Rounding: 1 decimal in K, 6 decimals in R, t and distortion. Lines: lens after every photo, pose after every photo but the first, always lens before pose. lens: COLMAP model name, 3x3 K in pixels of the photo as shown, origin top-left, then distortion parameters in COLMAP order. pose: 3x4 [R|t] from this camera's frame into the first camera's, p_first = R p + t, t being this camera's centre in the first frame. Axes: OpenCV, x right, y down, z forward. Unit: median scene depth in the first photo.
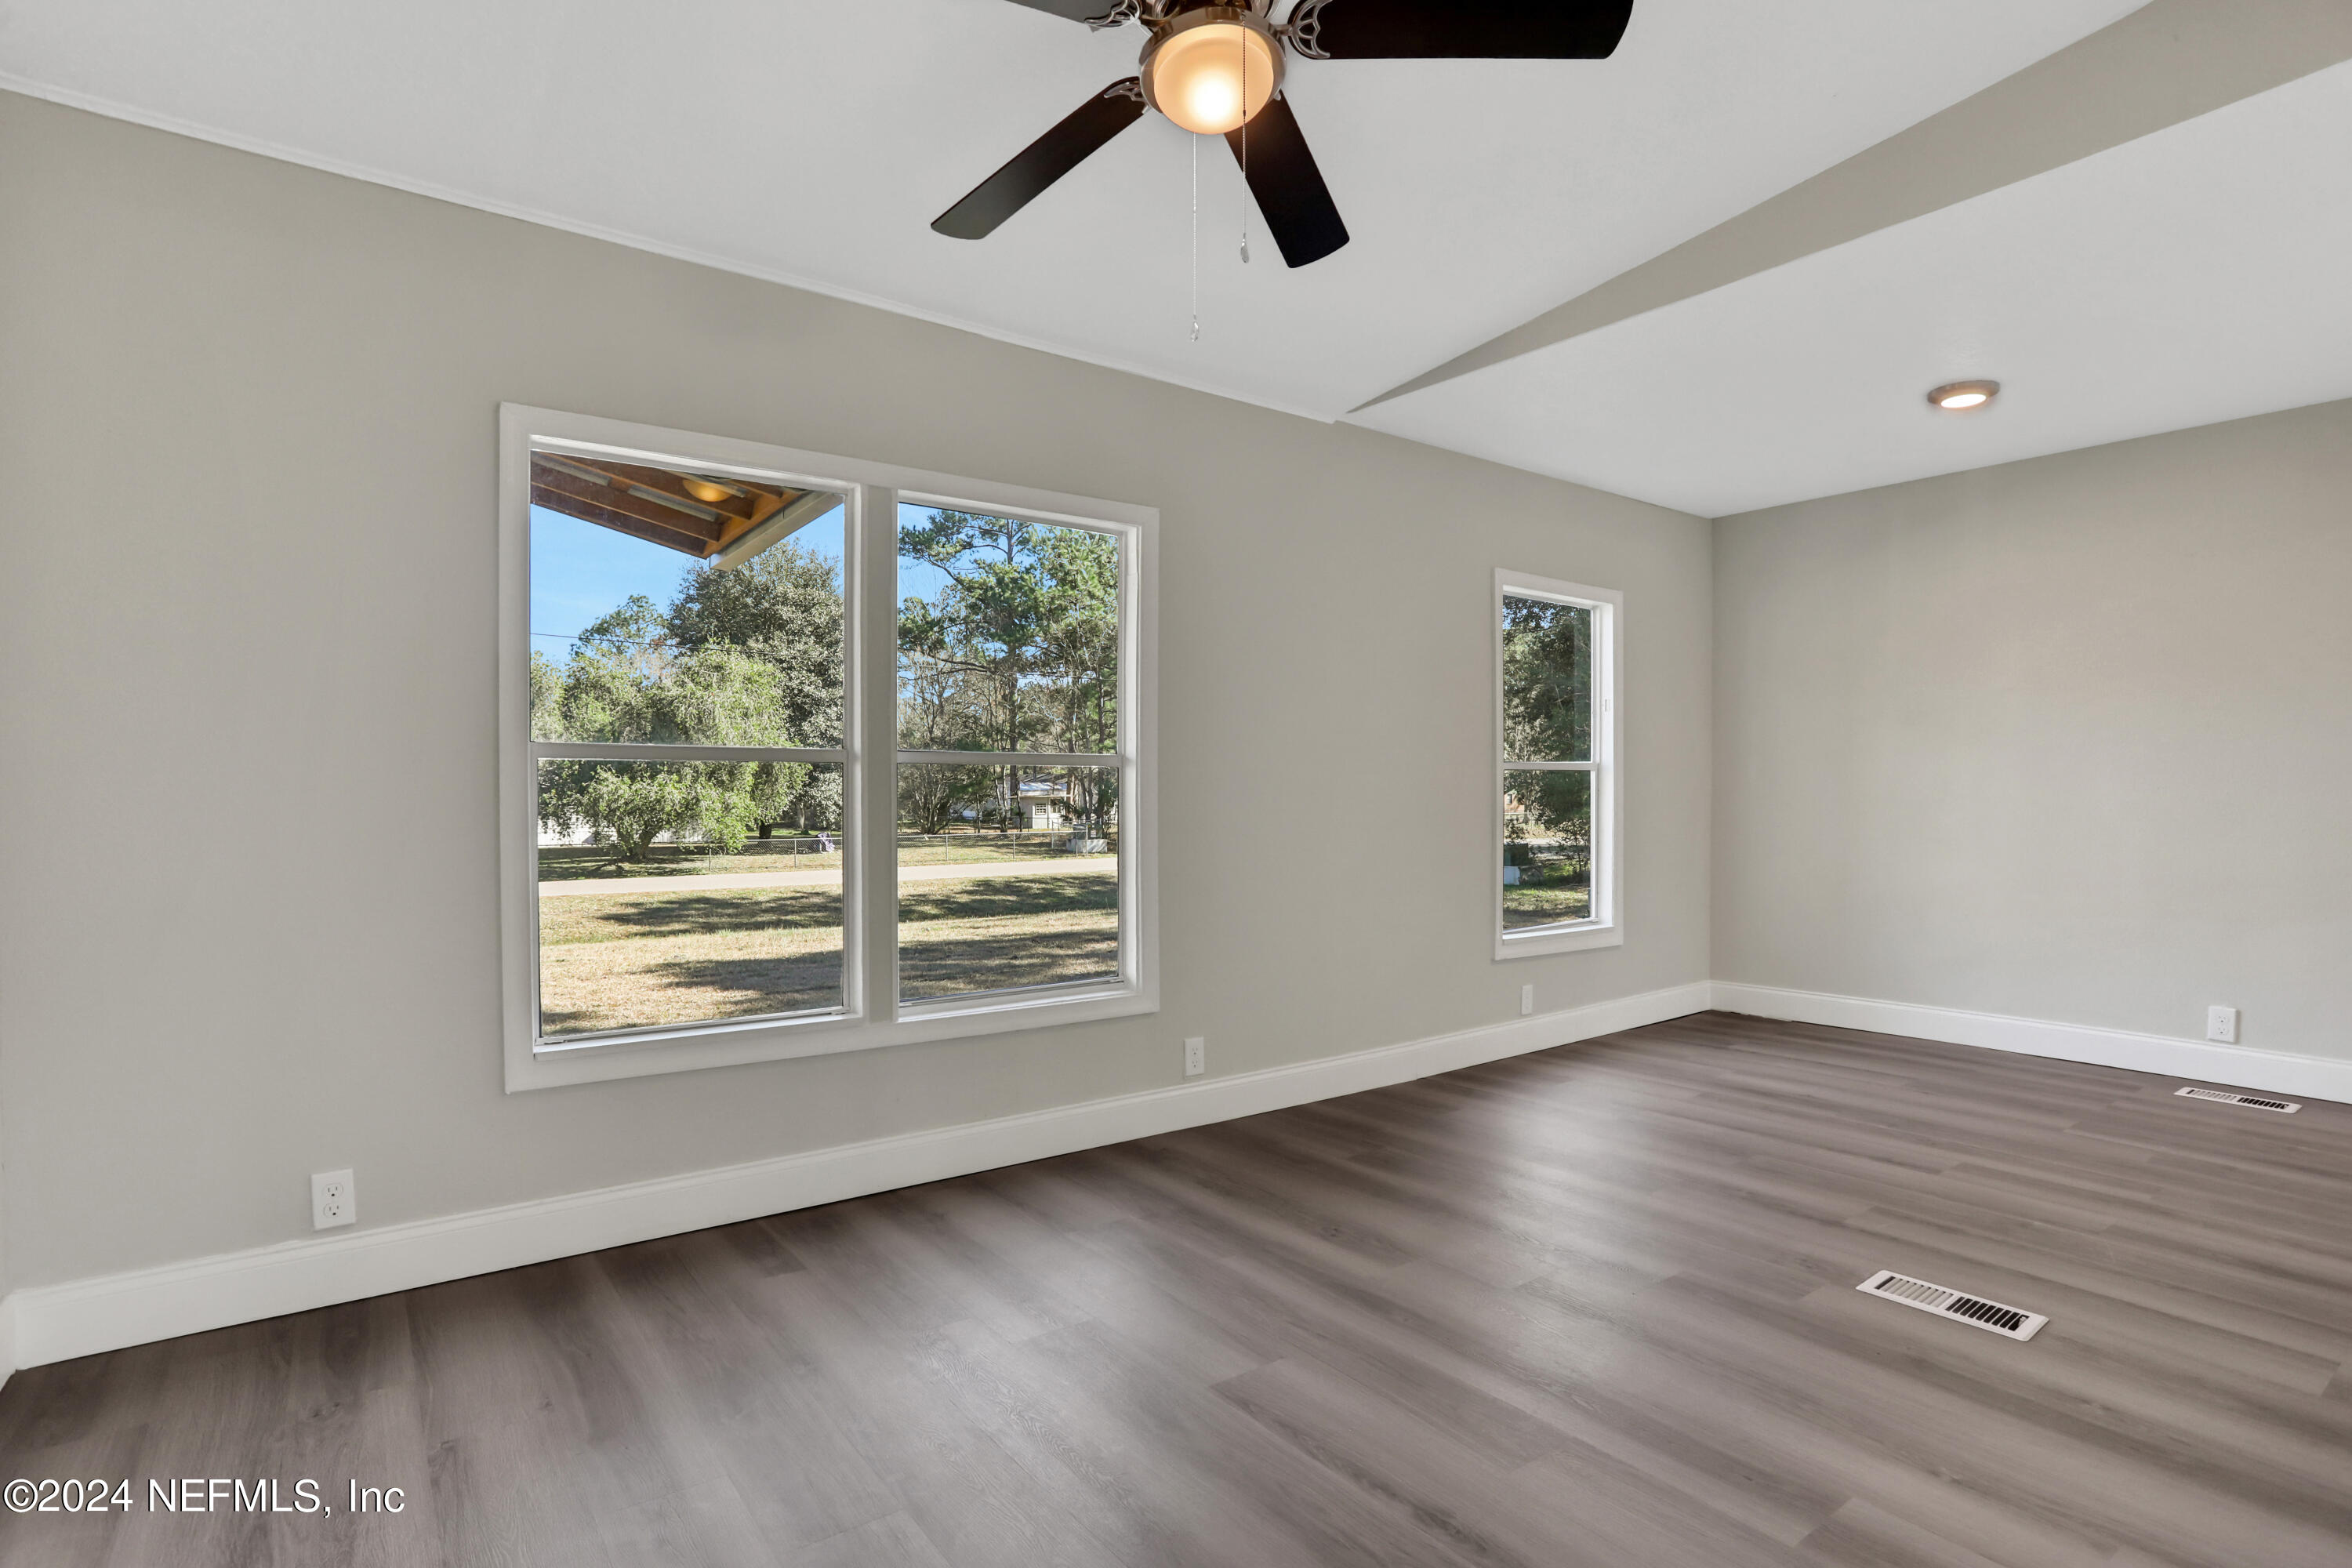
lens RADIAL K [[1149.7, 0, 1175.8], [0, 1149.7, 773.6], [0, 0, 1]] dist [-0.072843, 0.029820]
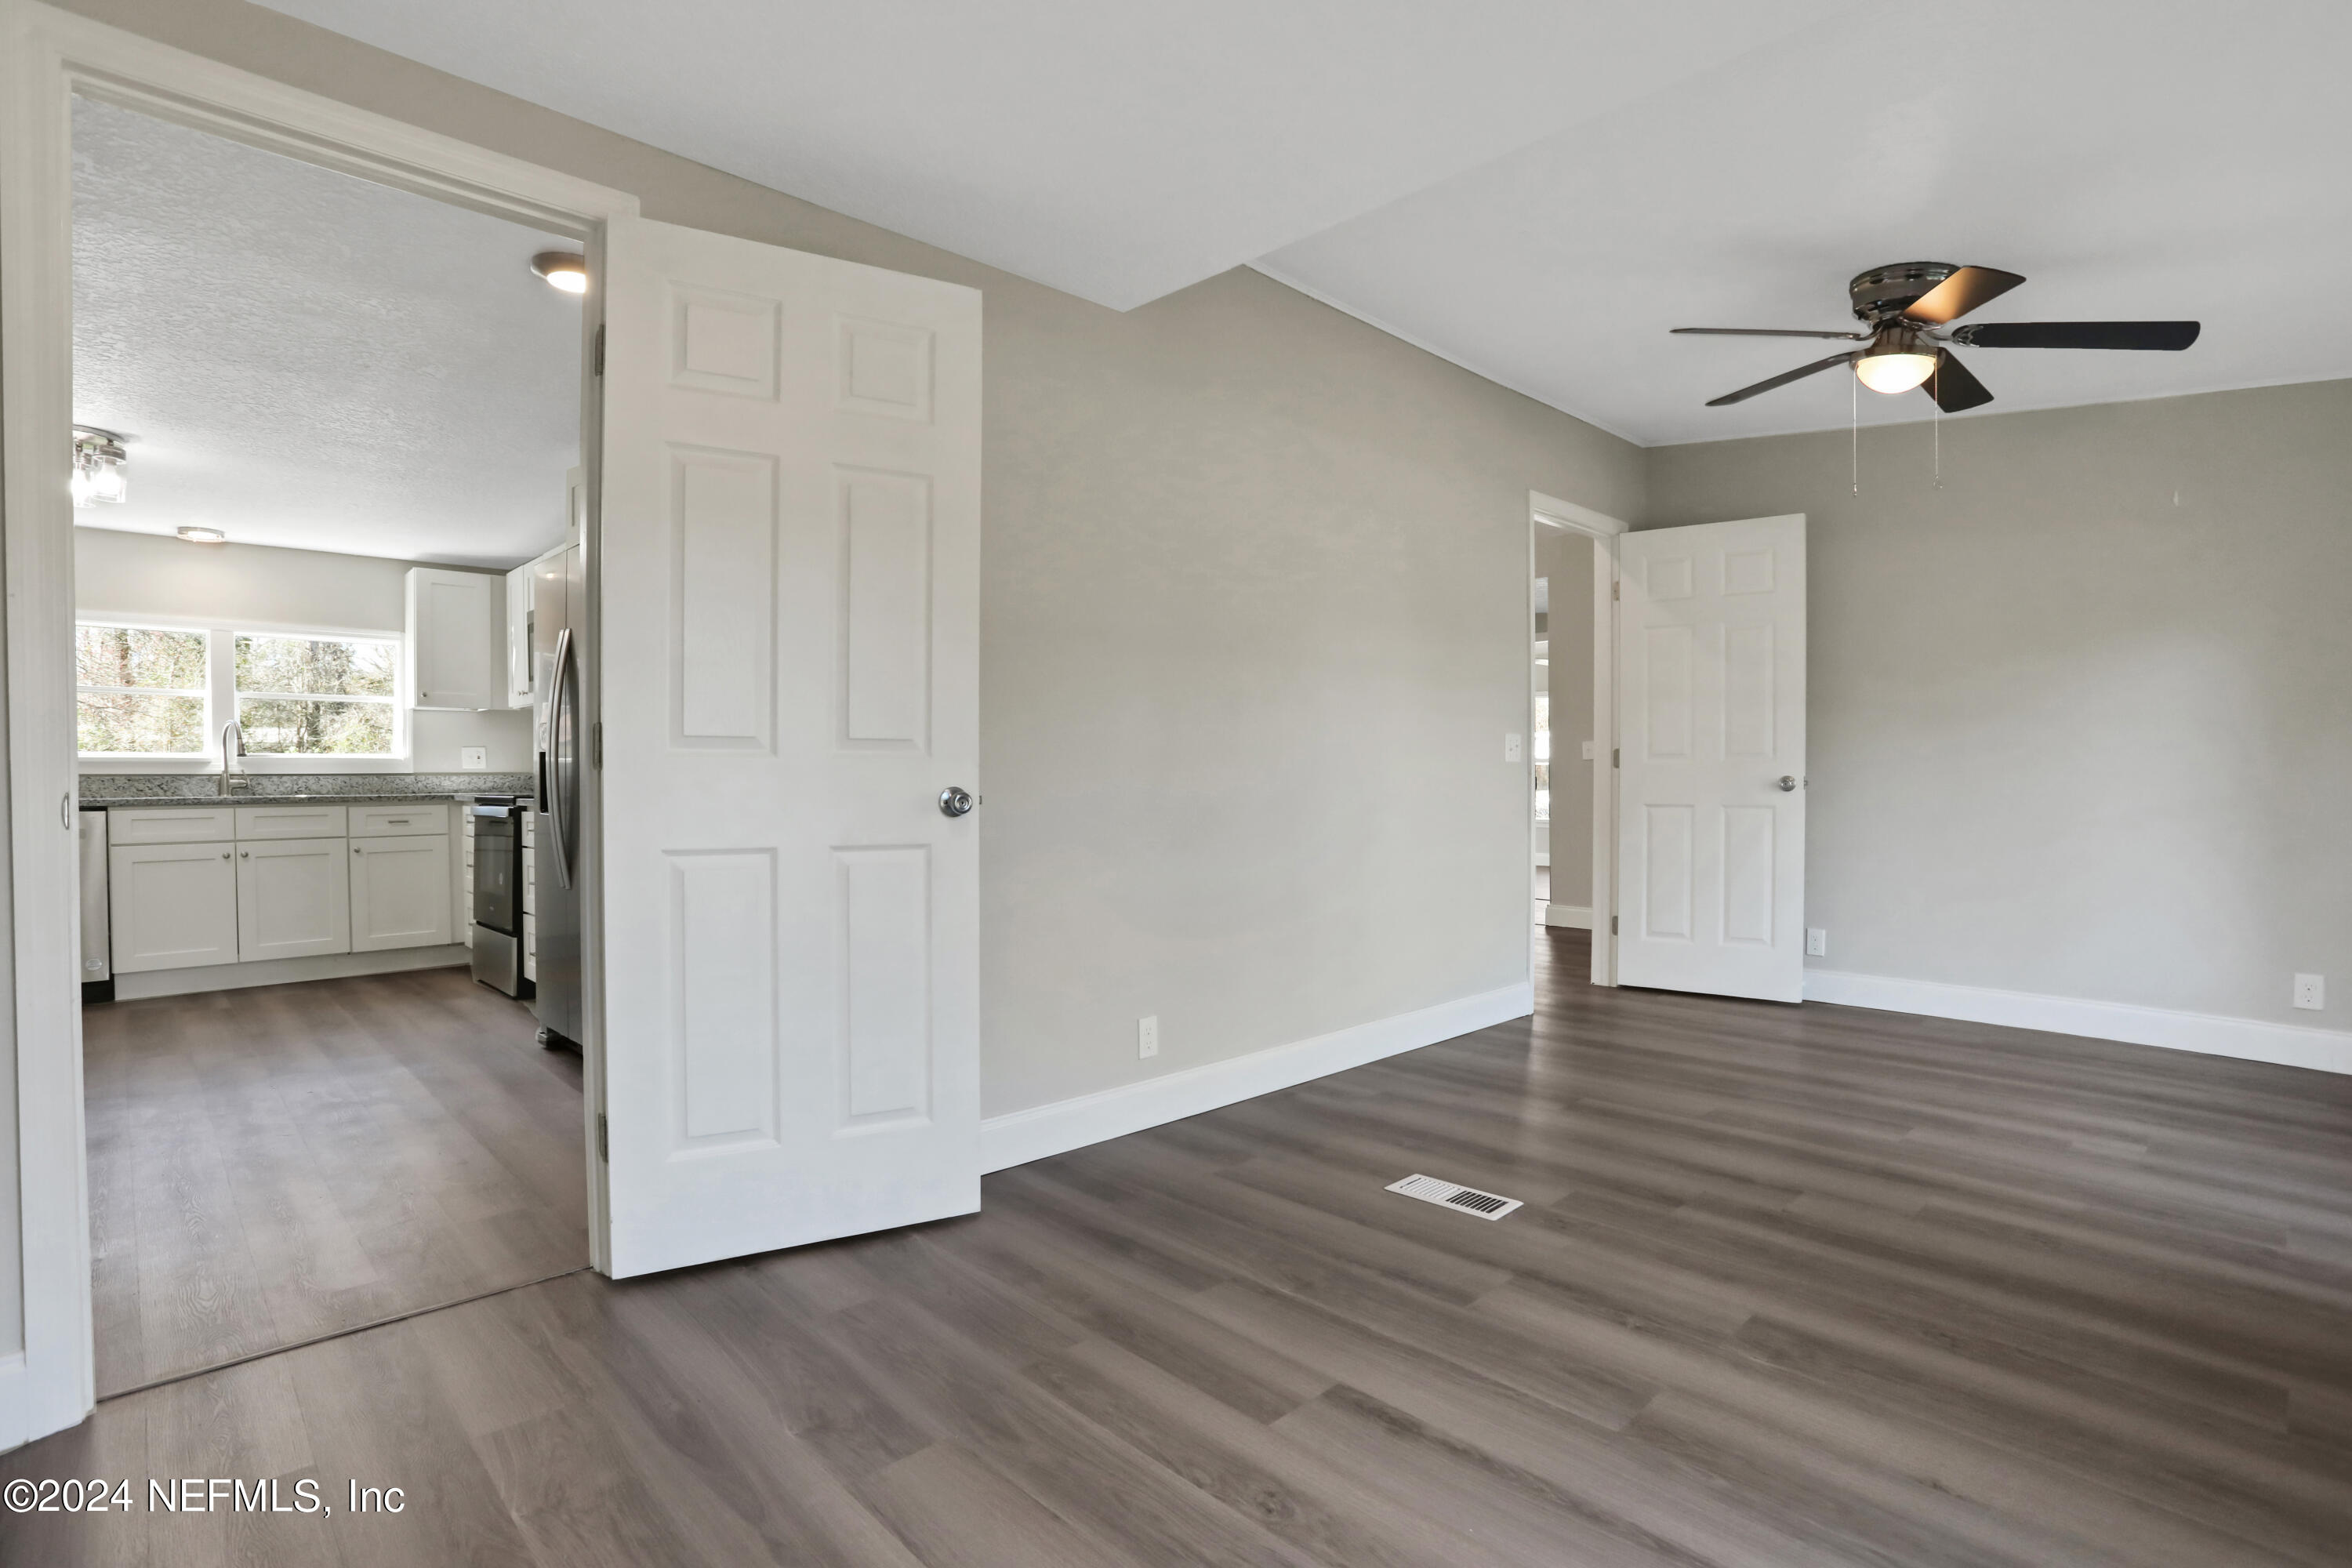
lens RADIAL K [[1149.7, 0, 1175.8], [0, 1149.7, 773.6], [0, 0, 1]] dist [-0.072843, 0.029820]
pose [[-0.990566, 0.000558, -0.137037, 0.833914], [0.002528, 0.999896, -0.014198, 0.028045], [0.137014, -0.014411, -0.990464, 1.564131]]
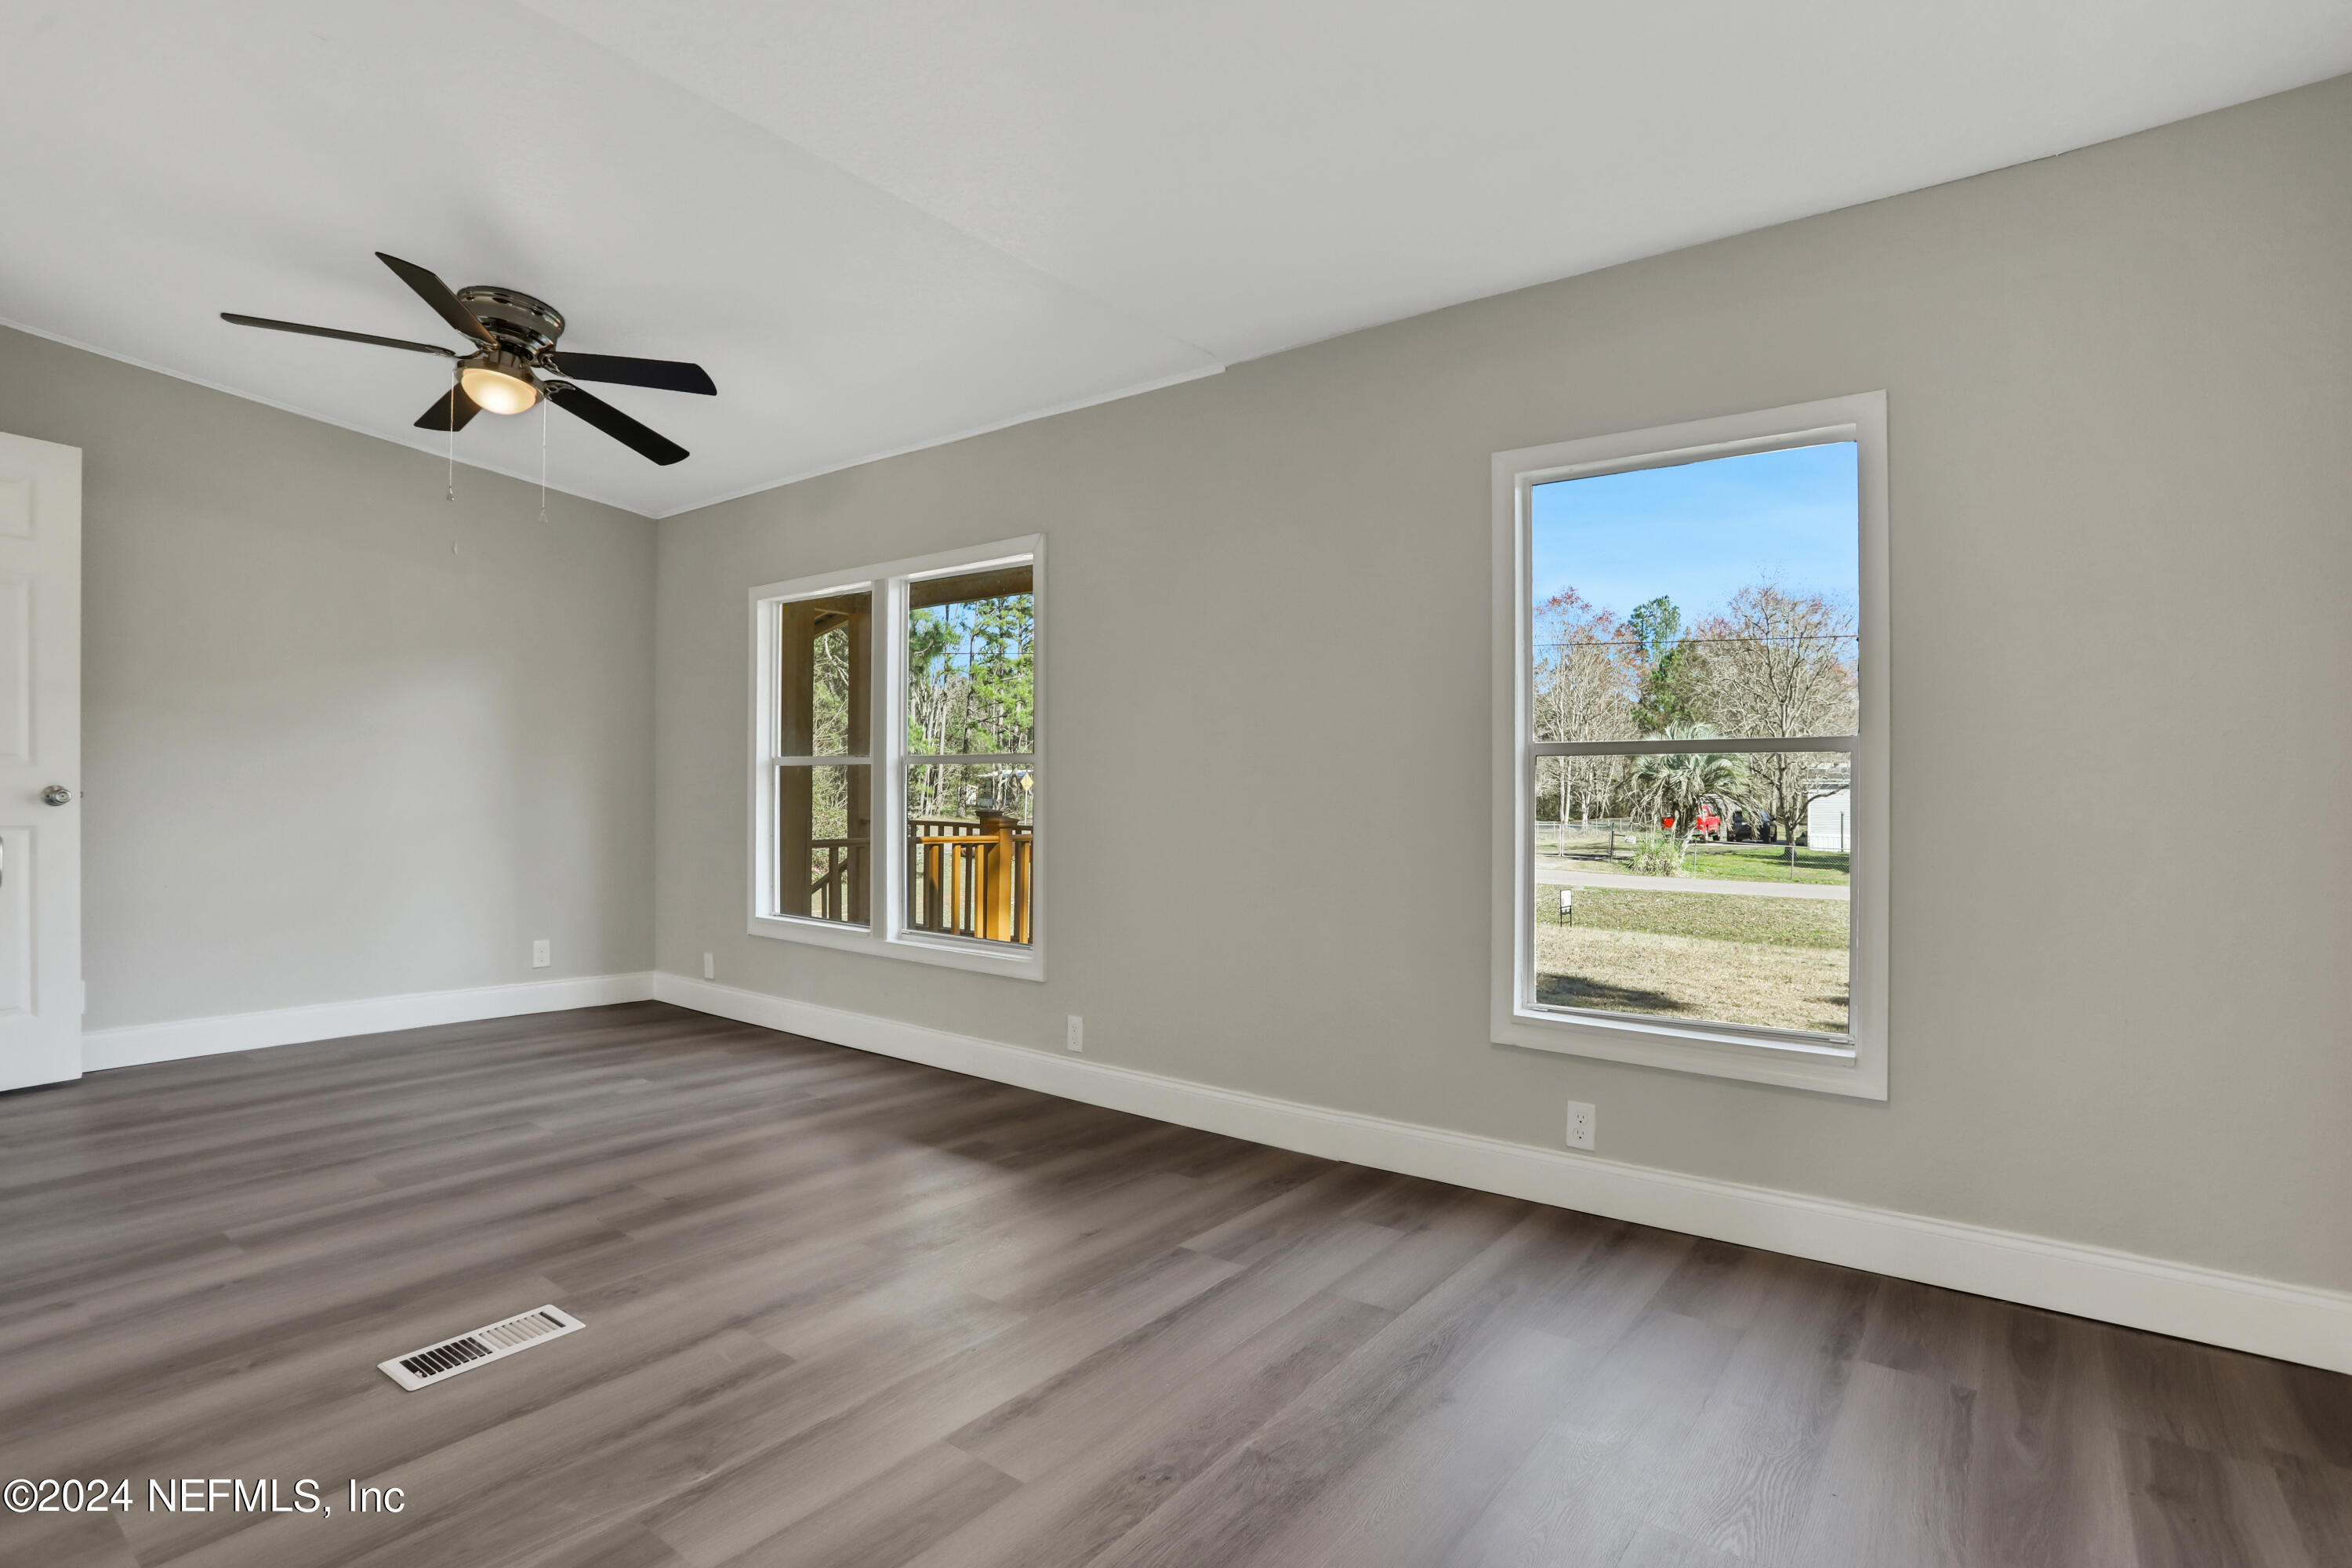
lens RADIAL K [[1149.7, 0, 1175.8], [0, 1149.7, 773.6], [0, 0, 1]] dist [-0.072843, 0.029820]
pose [[0.289512, -0.008437, -0.957137, 1.244421], [0.008412, 0.999945, -0.006270, 0.015775], [0.957137, -0.006237, 0.289567, 0.918562]]
